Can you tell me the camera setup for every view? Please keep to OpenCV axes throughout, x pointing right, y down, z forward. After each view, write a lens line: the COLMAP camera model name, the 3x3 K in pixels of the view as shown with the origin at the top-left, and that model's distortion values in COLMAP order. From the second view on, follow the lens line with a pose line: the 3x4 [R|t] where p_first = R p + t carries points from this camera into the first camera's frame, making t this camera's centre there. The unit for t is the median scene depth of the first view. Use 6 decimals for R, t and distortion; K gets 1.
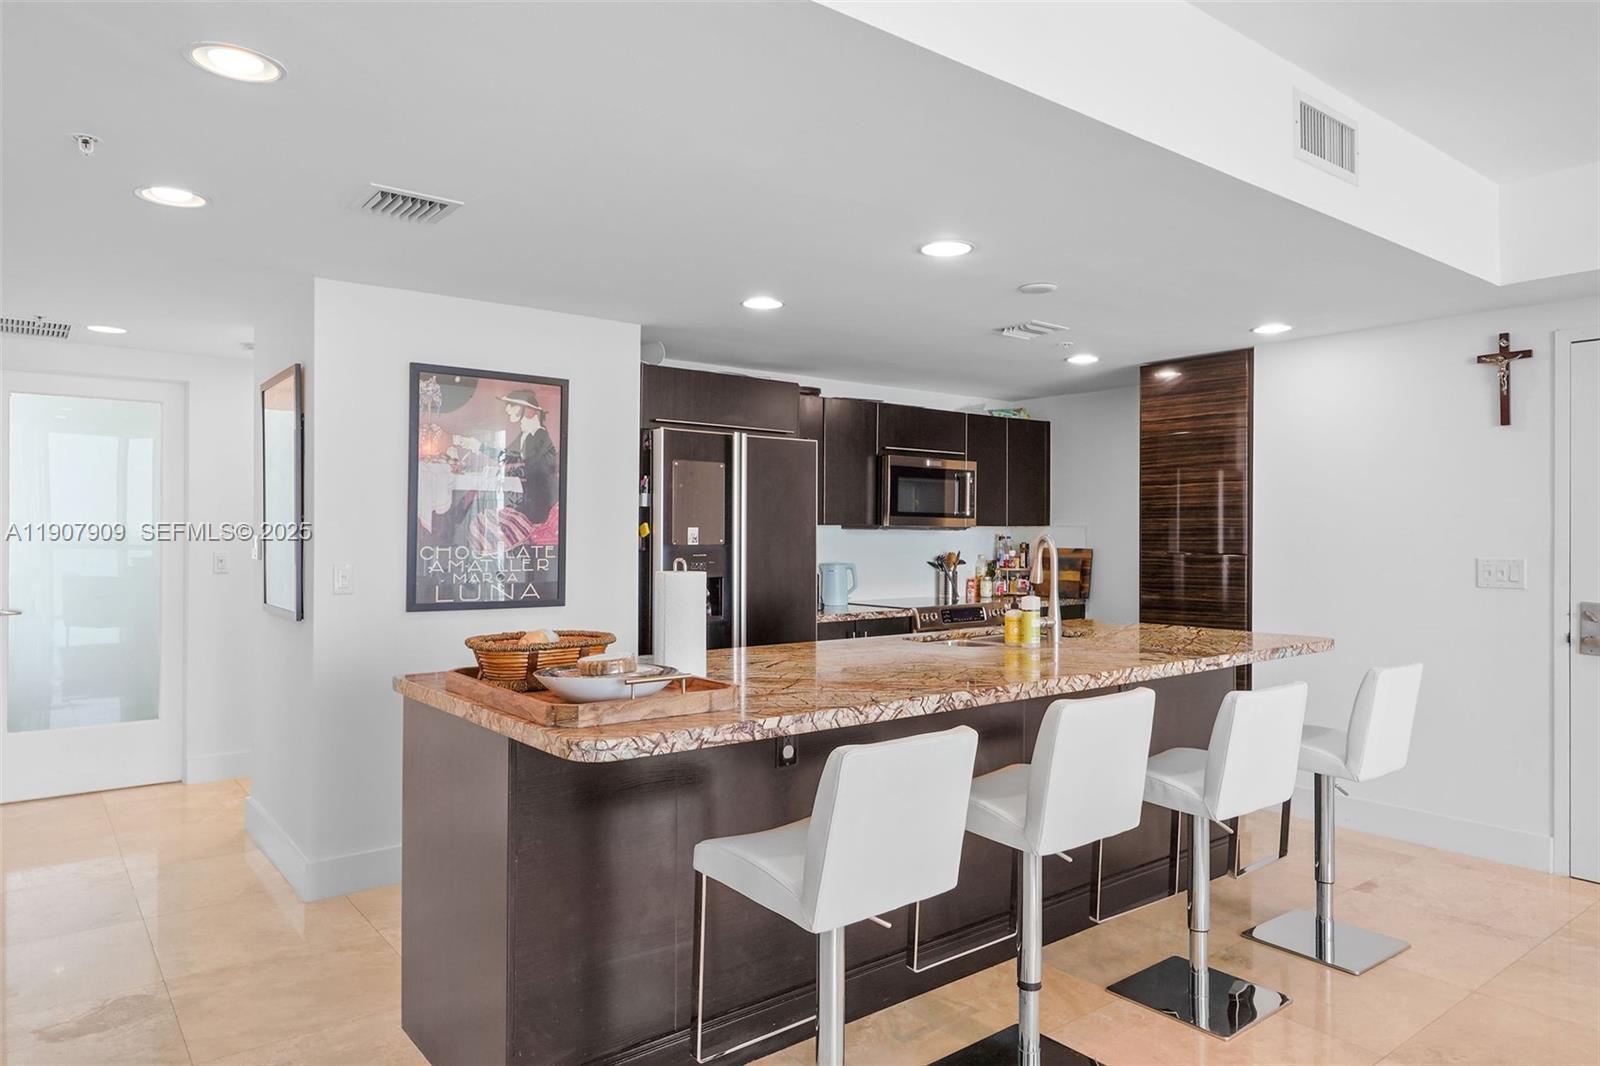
lens RADIAL K [[1007.4, 0, 800.0], [0, 1007.4, 533.0], [0, 0, 1]] dist [0.008540, 0.002874]
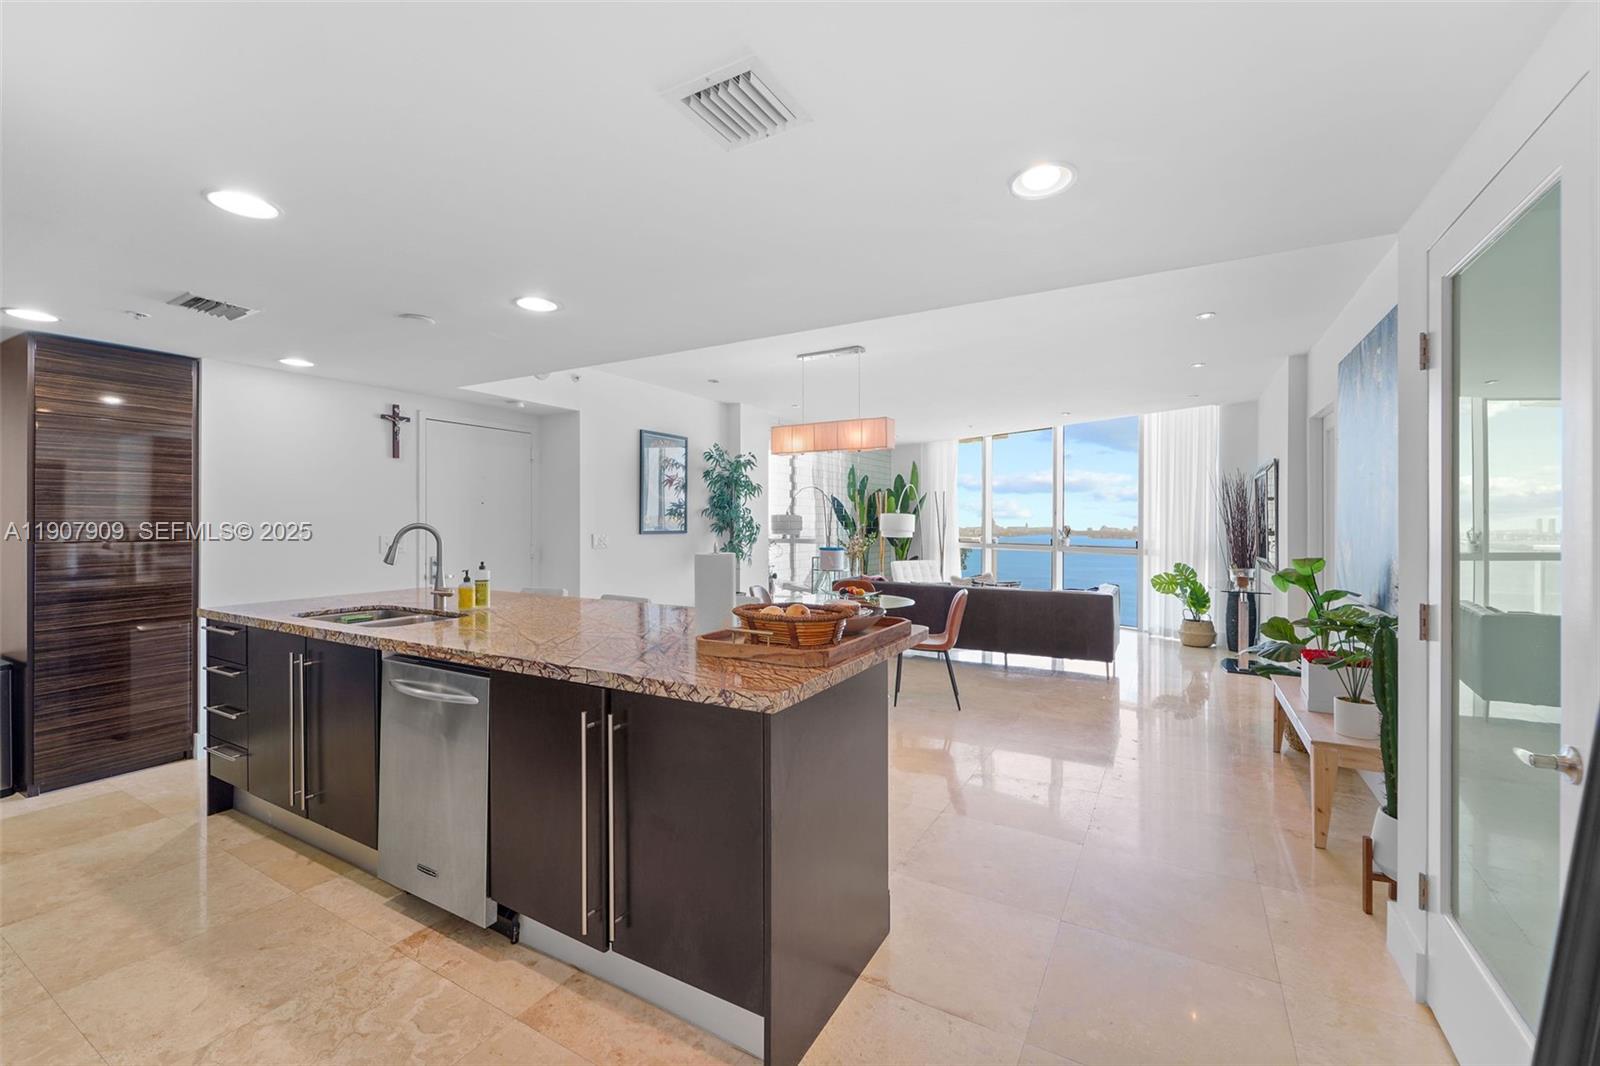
lens RADIAL K [[654.8, 0, 800.0], [0, 654.8, 533.0], [0, 0, 1]] dist [0.002832, 0.000150]
pose [[-0.374669, -0.018483, 0.926974, -0.599658], [0.000635, 0.999796, 0.020192, -0.001151], [-0.927158, 0.008154, -0.374581, 0.780909]]
